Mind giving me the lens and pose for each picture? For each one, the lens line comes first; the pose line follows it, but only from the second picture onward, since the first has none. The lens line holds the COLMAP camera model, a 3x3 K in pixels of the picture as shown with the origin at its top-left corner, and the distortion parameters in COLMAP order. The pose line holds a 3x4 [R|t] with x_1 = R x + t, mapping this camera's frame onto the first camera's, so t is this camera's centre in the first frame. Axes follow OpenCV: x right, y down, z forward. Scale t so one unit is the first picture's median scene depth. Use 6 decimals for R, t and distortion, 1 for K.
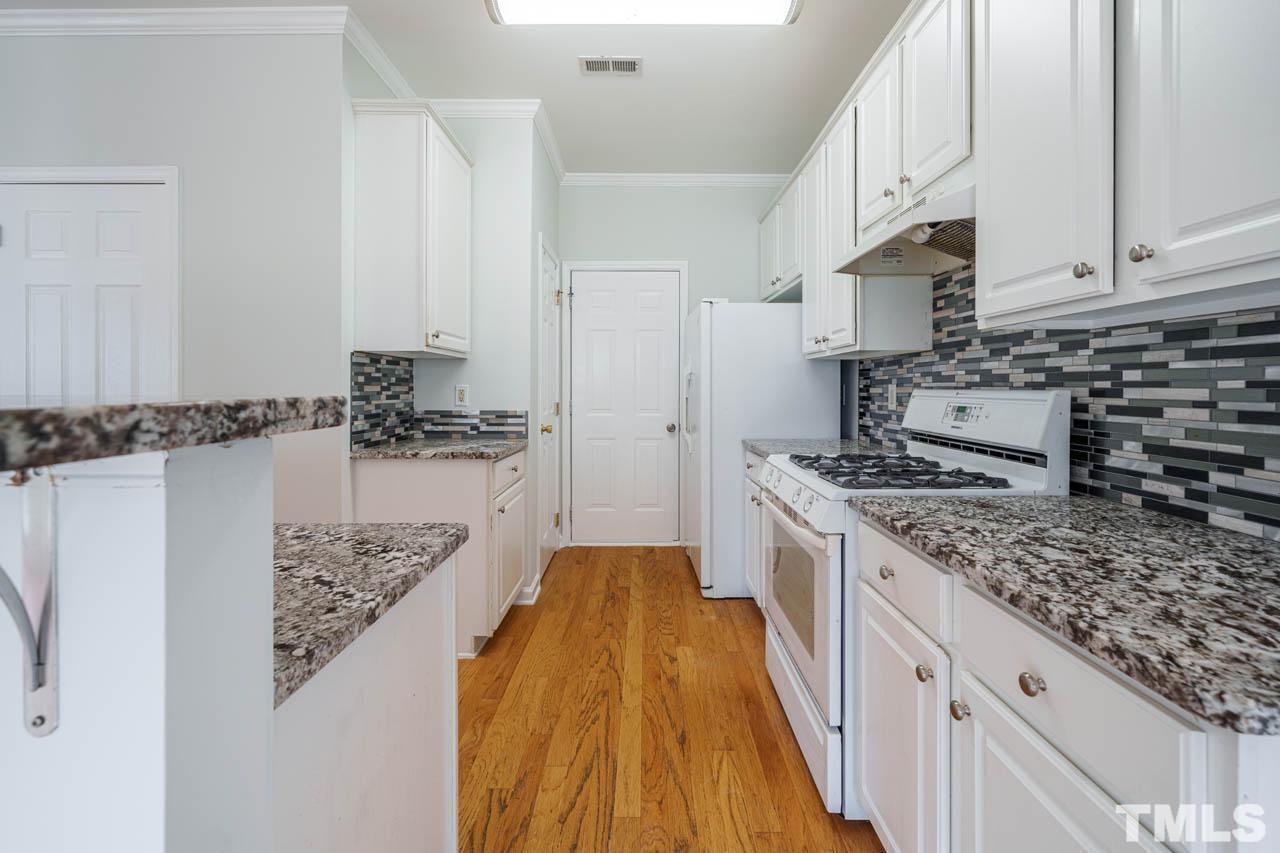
lens RADIAL K [[531.4, 0, 638.0], [0, 531.4, 387.5], [0, 0, 1]] dist [0.000507, -0.000739]
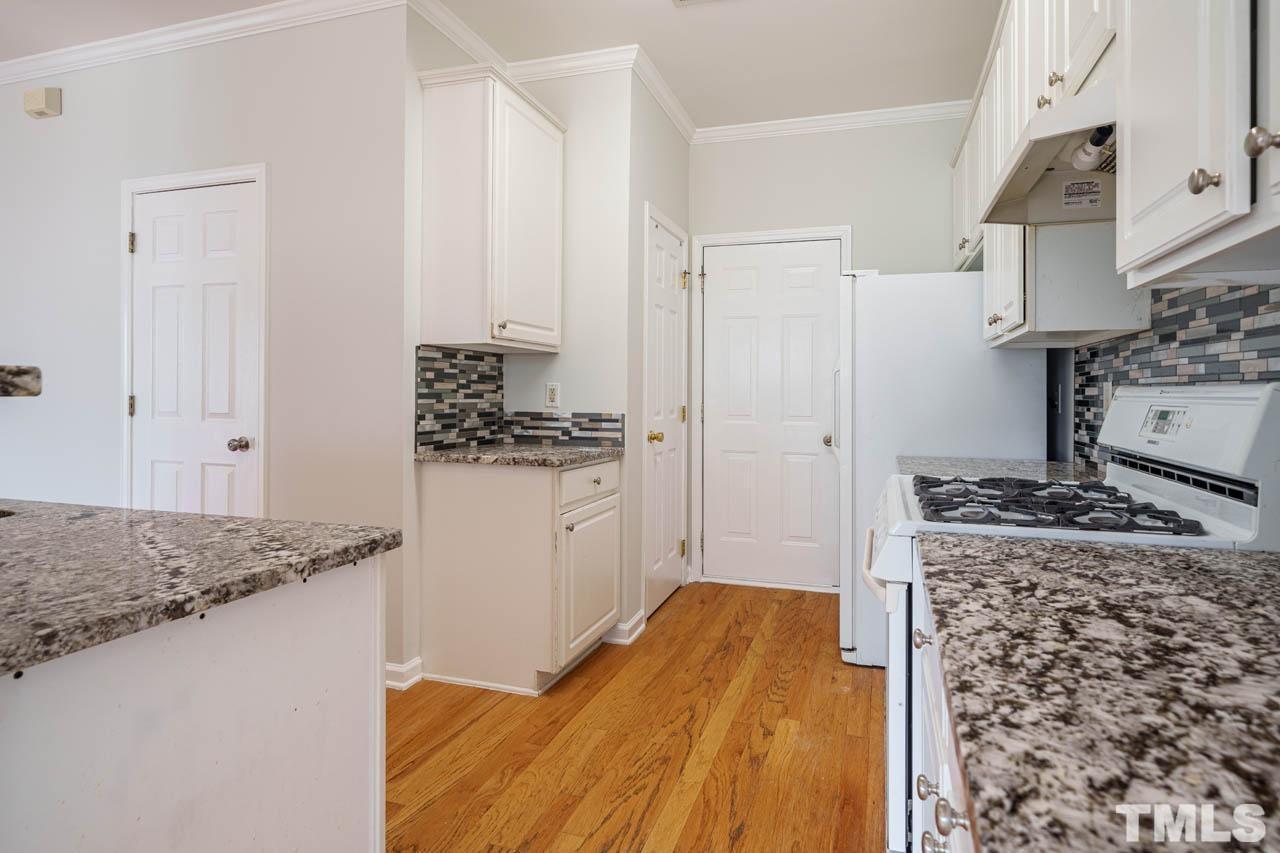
lens RADIAL K [[648.3, 0, 682.0], [0, 648.3, 389.3], [0, 0, 1]] dist [-0.000290, -0.000913]
pose [[0.959113, 0.003011, -0.283007, 0.222606], [-0.005137, 0.999964, -0.006771, 0.014486], [0.282977, 0.007948, 0.959094, 0.050199]]
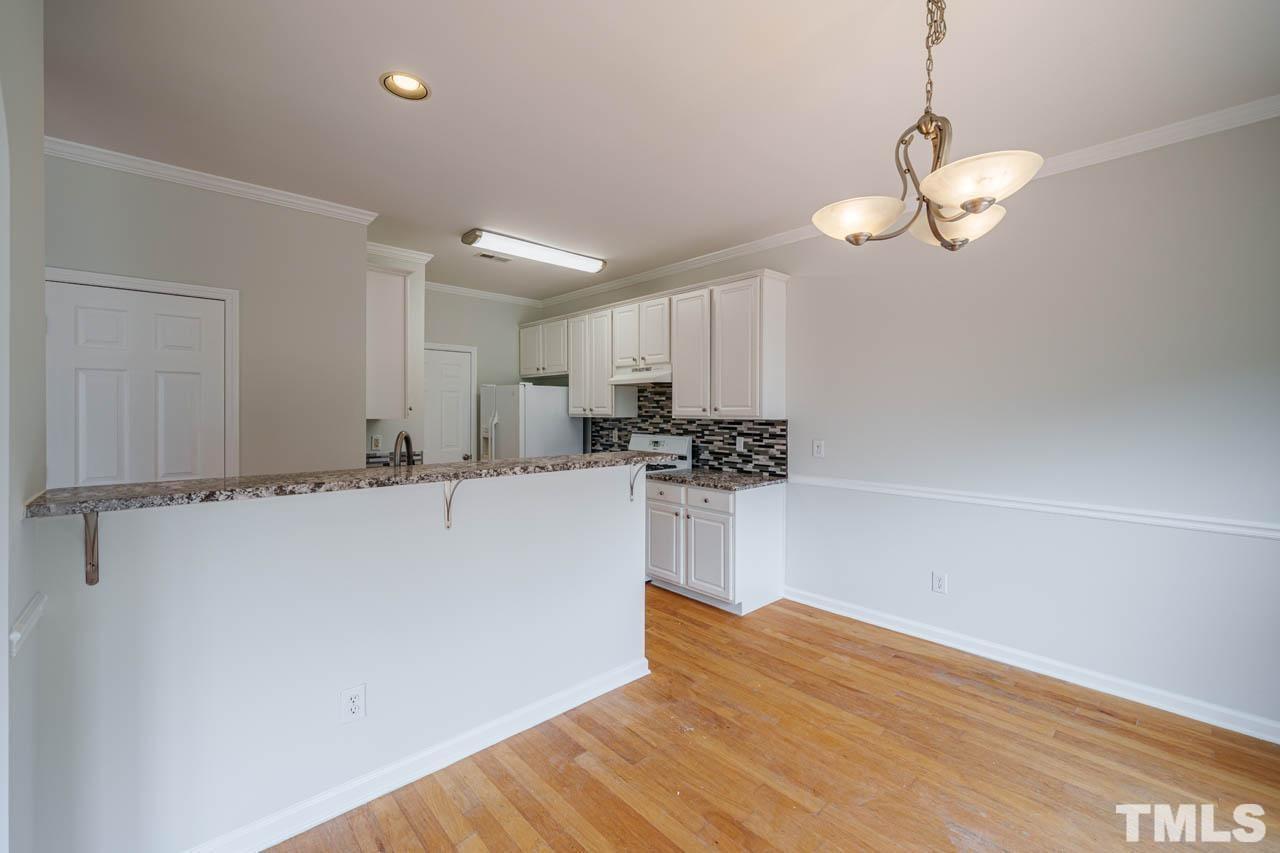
lens RADIAL K [[531.4, 0, 638.3], [0, 531.4, 417.6], [0, 0, 1]] dist [0.000507, -0.000739]
pose [[0.733393, -0.008186, 0.679756, -1.107713], [-0.000246, 0.999924, 0.012307, -0.101166], [-0.679805, -0.009193, 0.733335, -0.789322]]
